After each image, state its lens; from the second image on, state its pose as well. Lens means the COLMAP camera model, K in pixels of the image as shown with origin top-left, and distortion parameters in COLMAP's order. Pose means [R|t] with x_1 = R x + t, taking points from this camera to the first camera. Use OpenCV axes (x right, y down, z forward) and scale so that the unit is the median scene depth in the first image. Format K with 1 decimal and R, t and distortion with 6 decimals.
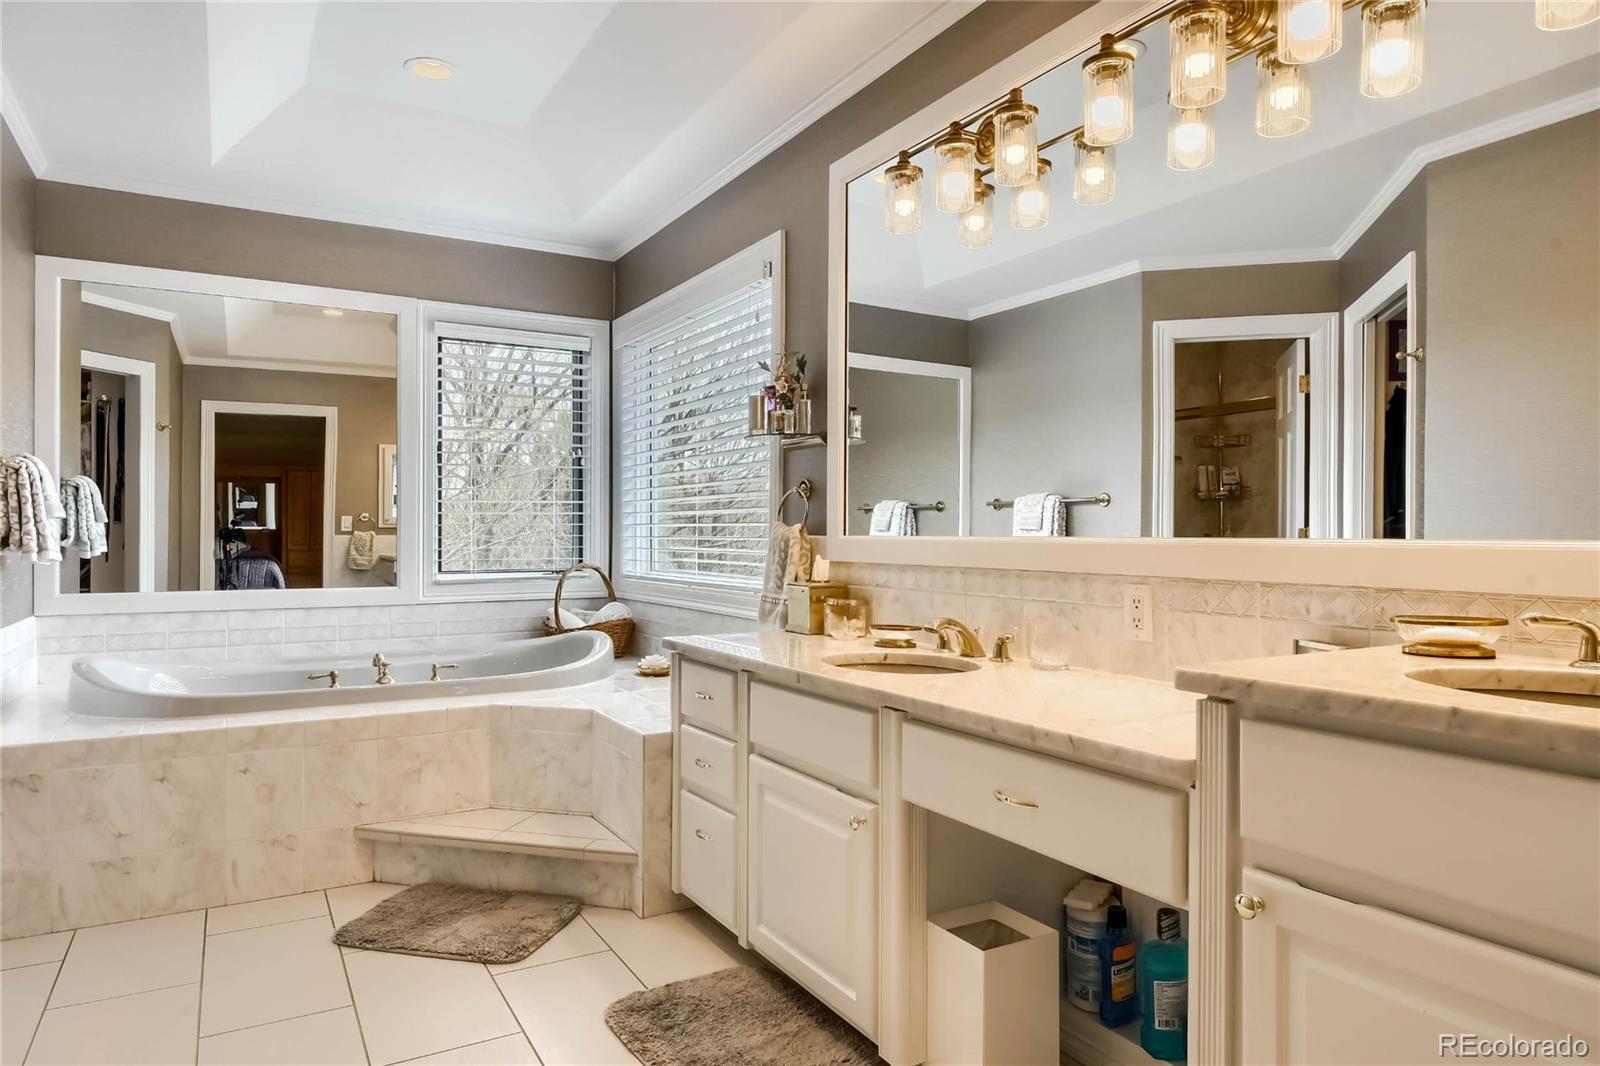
lens RADIAL K [[968.0, 0, 792.7], [0, 968.0, 536.5], [0, 0, 1]] dist [0.004647, 0.000254]
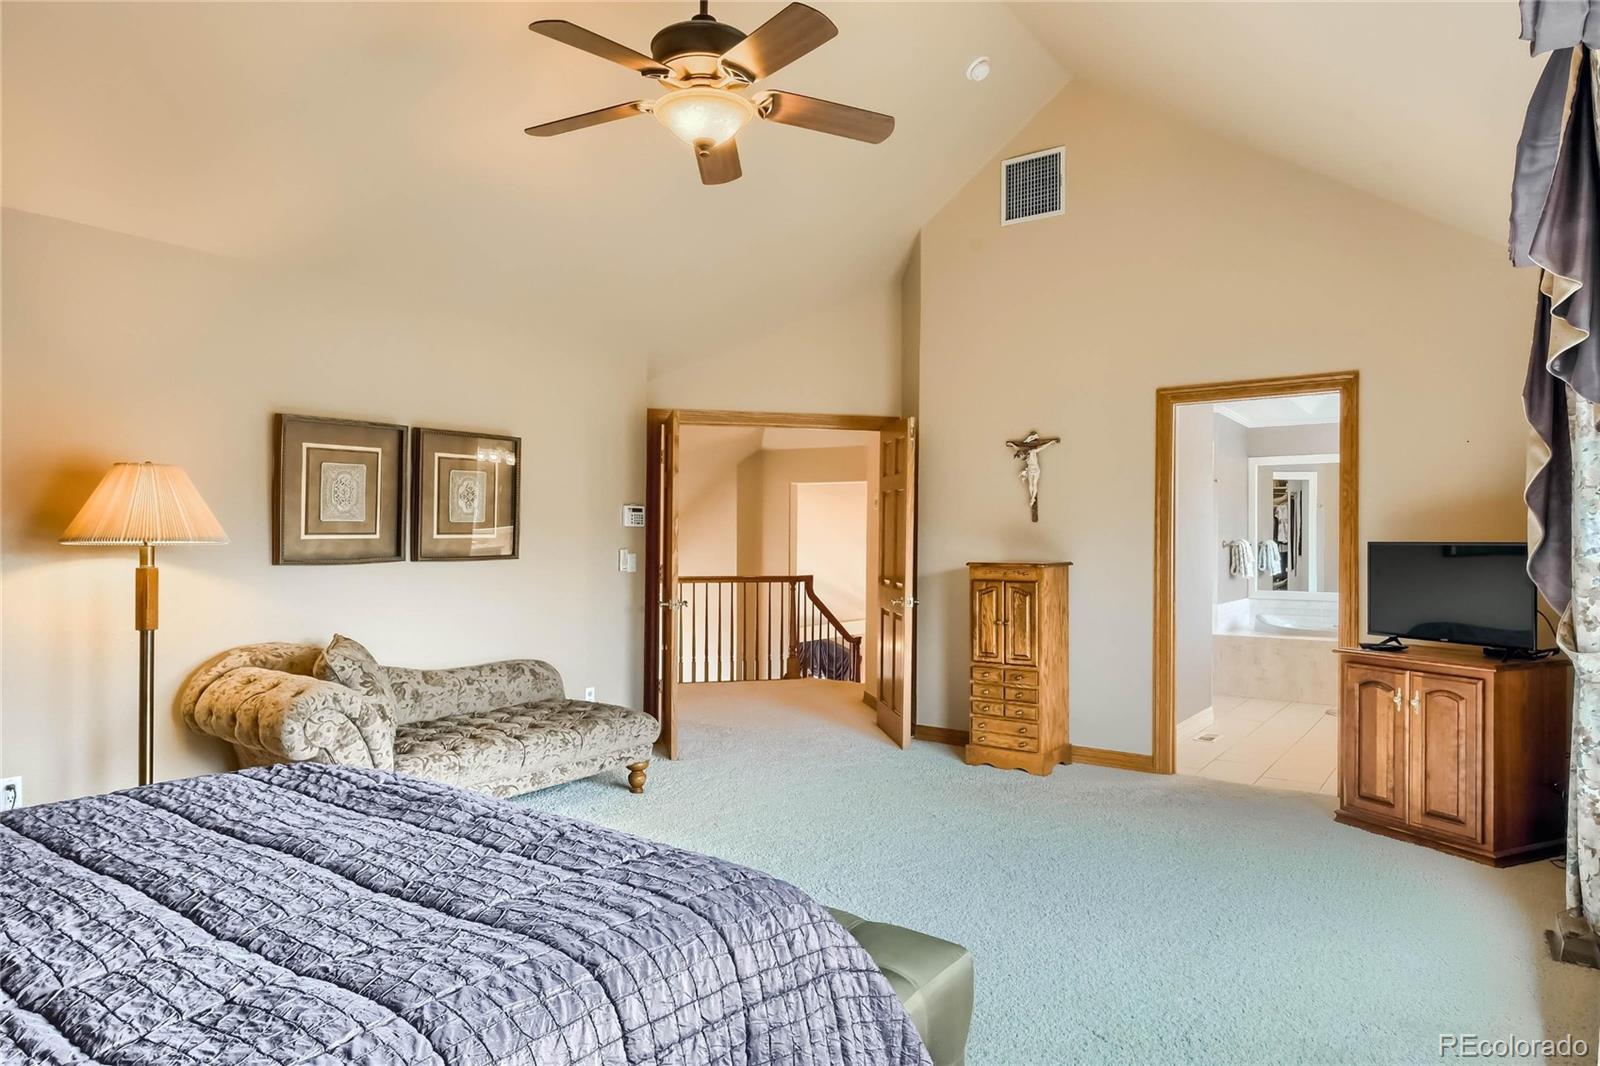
lens RADIAL K [[968.0, 0, 792.7], [0, 968.0, 536.5], [0, 0, 1]] dist [0.004647, 0.000254]
pose [[0.406596, -0.006983, -0.913581, 1.052130], [-0.007228, 0.999915, -0.010860, -0.041353], [0.913579, 0.011019, 0.406511, -1.122336]]
